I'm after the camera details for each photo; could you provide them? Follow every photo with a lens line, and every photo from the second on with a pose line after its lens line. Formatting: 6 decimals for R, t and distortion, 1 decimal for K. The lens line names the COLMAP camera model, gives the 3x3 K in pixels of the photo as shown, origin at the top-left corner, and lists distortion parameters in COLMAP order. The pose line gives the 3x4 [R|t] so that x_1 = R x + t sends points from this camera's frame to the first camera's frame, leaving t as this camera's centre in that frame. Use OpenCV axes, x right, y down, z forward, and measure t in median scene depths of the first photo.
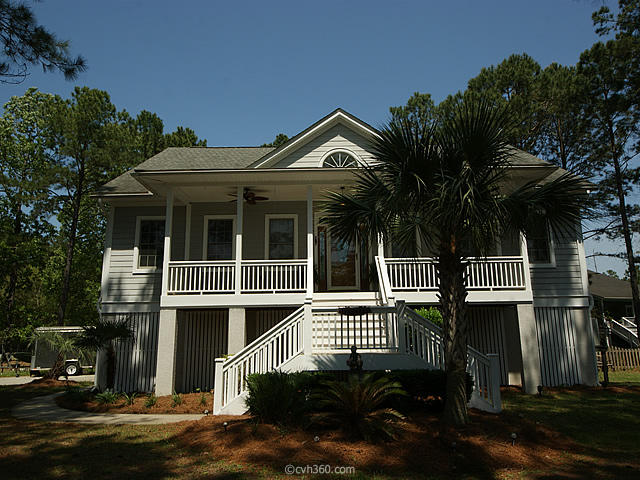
lens RADIAL K [[460.1, 0, 319.7], [0, 460.1, 239.7], [0, 0, 1]] dist [0.018628, -0.004374]
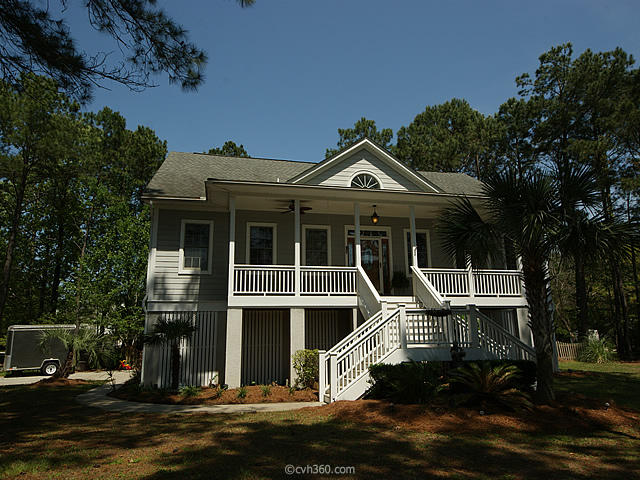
lens RADIAL K [[438.7, 0, 321.6], [0, 438.7, 237.4], [0, 0, 1]] dist [-0.002263, 0.008816]
pose [[0.971578, 0.050888, 0.231184, -0.328293], [-0.047133, 0.998652, -0.021740, -0.003111], [-0.231979, 0.010225, 0.972667, -0.045288]]
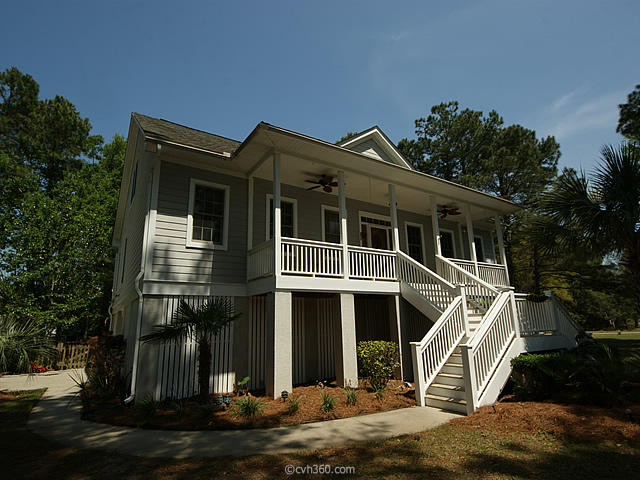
lens RADIAL K [[351.1, 0, 316.4], [0, 351.1, 238.0], [0, 0, 1]] dist [-0.007074, -0.004737]
pose [[0.826010, 0.129075, 0.548678, -0.563756], [-0.101606, 0.991578, -0.080303, 0.085776], [-0.554423, 0.010582, 0.832168, 0.370026]]
